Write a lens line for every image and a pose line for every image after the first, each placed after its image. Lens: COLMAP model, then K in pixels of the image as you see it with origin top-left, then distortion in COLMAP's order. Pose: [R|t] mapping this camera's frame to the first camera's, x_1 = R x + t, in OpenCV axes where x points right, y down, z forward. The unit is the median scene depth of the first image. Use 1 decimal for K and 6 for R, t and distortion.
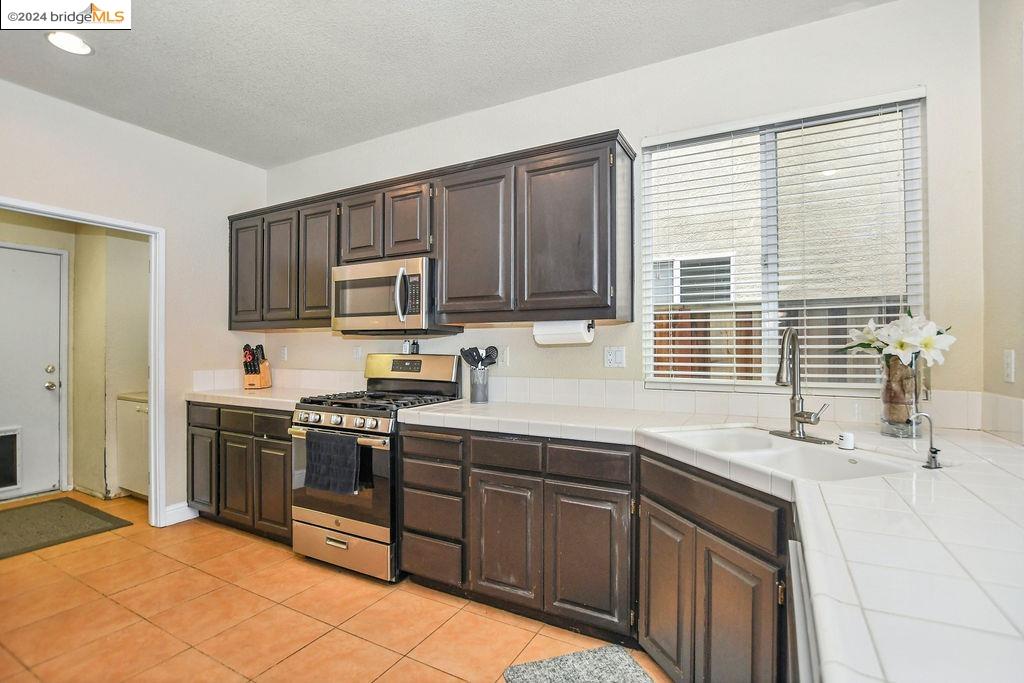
lens RADIAL K [[477.8, 0, 512.8], [0, 477.8, 348.7], [0, 0, 1]] dist [-0.019371, 0.000503]
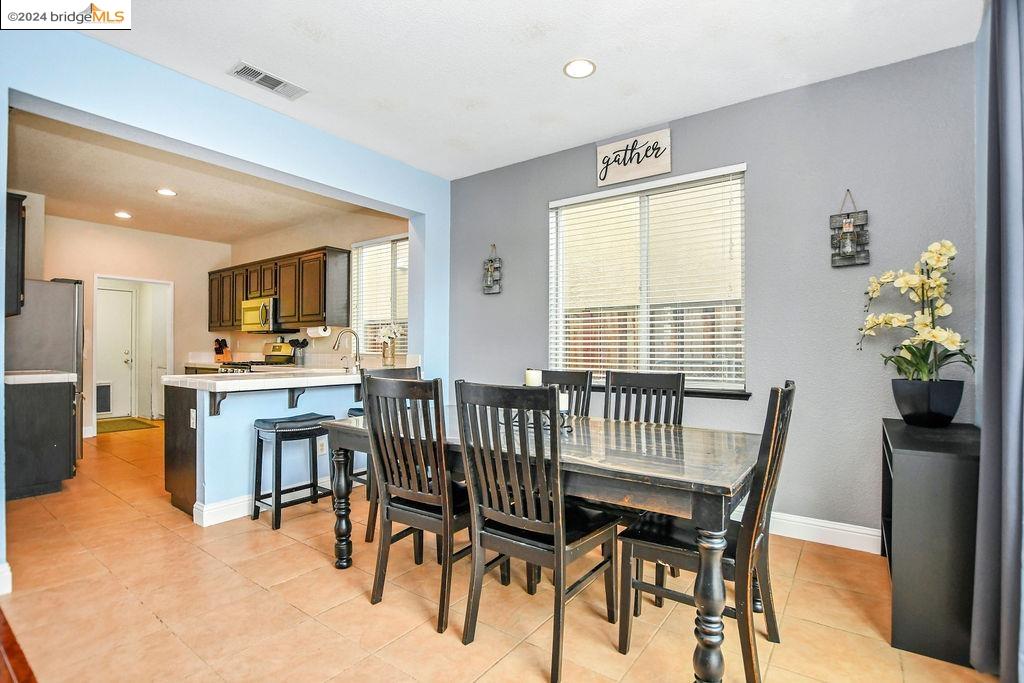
lens RADIAL K [[477.8, 0, 508.1], [0, 477.8, 344.3], [0, 0, 1]] dist [-0.019371, 0.000503]
pose [[0.990963, -0.004234, -0.134071, 0.864577], [0.004094, 0.999991, -0.001318, 0.020223], [0.134075, 0.000757, 0.990971, -0.741849]]
